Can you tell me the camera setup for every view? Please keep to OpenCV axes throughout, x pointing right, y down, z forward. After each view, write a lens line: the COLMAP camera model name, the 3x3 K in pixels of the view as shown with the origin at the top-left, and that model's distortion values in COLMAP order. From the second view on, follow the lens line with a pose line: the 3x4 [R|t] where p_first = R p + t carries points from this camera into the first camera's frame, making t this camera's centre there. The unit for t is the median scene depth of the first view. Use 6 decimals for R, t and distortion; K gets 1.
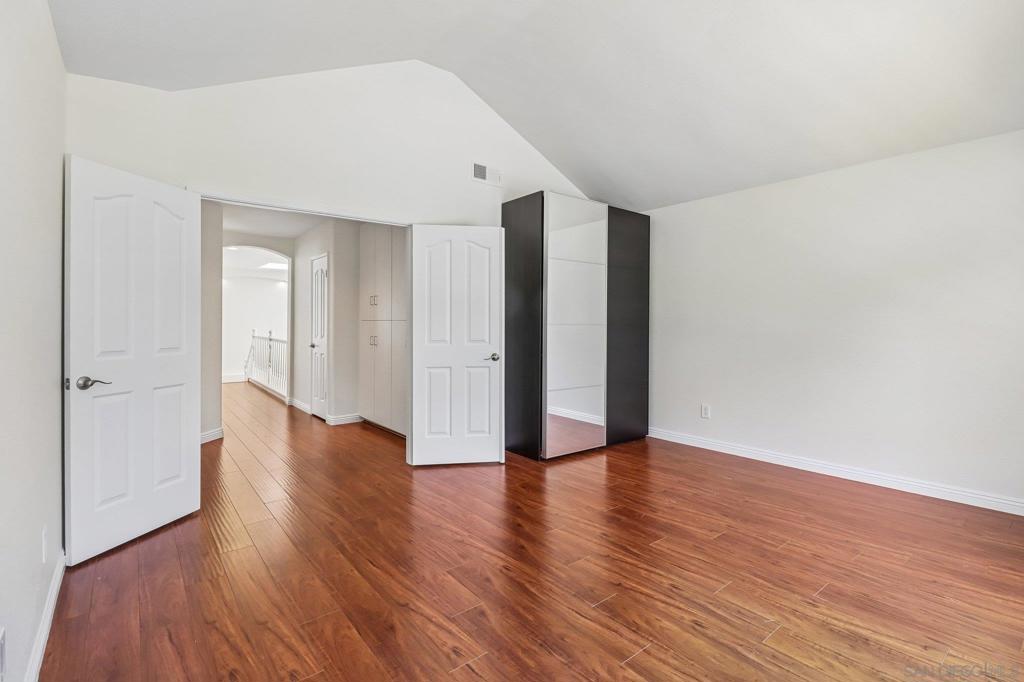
lens RADIAL K [[481.1, 0, 509.5], [0, 481.1, 321.5], [0, 0, 1]] dist [0.000414, -0.010965]
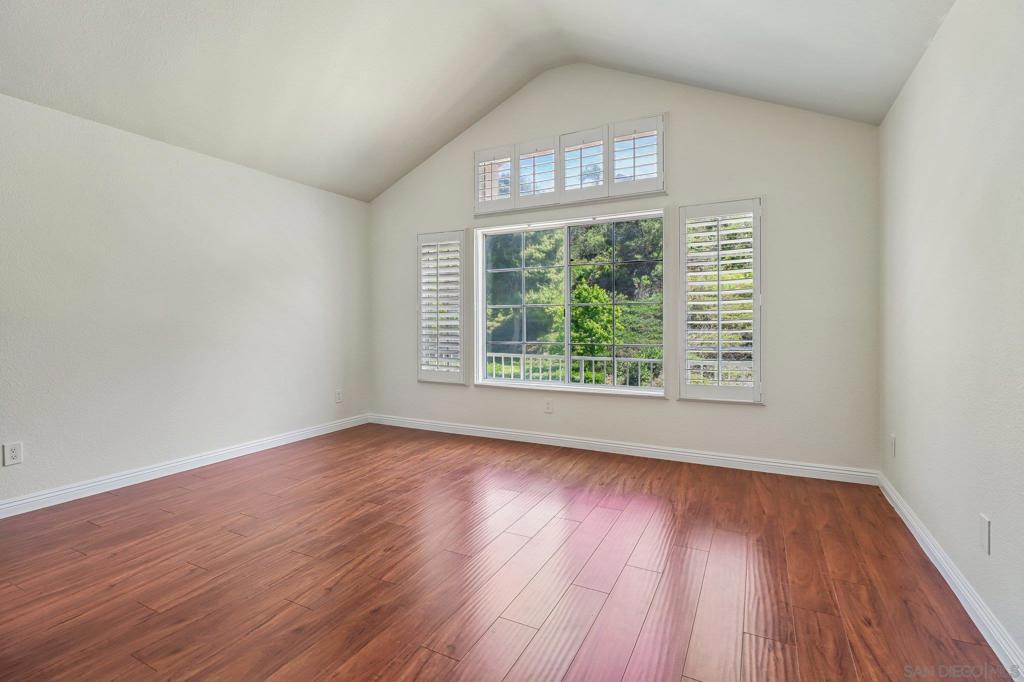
lens RADIAL K [[476.2, 0, 518.7], [0, 476.2, 324.1], [0, 0, 1]] dist [-0.001120, -0.000210]
pose [[-0.424099, 0.002891, 0.905611, -0.597150], [0.006476, 0.999979, -0.000160, 0.048970], [-0.905592, 0.005797, -0.424109, 1.057287]]
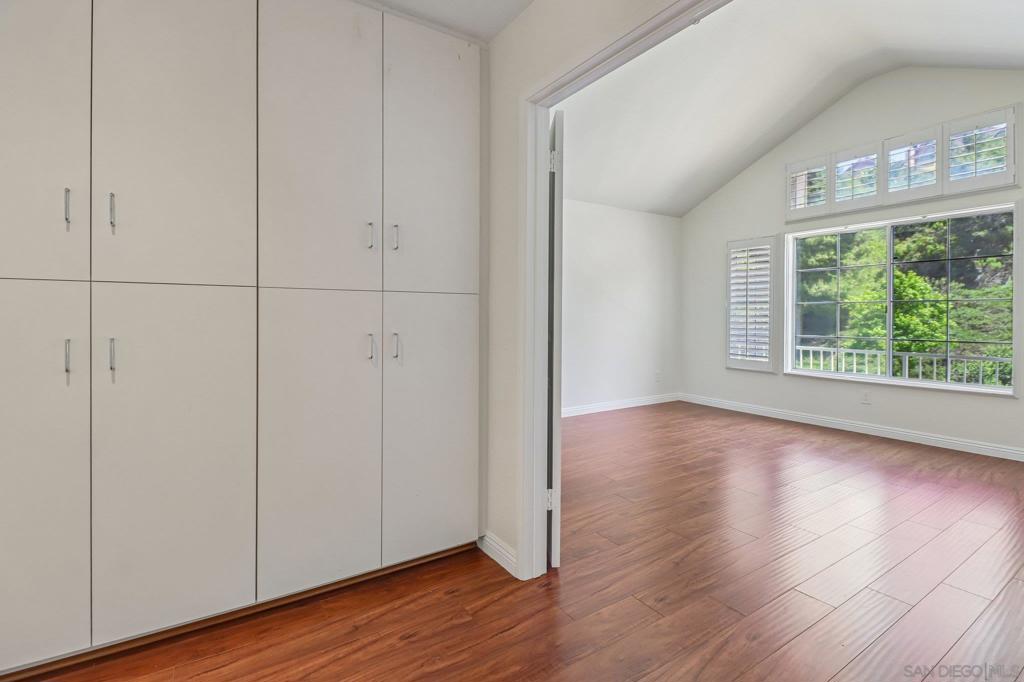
lens RADIAL K [[481.1, 0, 509.5], [0, 481.1, 321.5], [0, 0, 1]] dist [0.000414, -0.010965]
pose [[0.097798, -0.006277, 0.995187, -0.964514], [-0.000390, 0.999980, 0.006345, 0.045148], [-0.995206, -0.001009, 0.097793, 1.349971]]
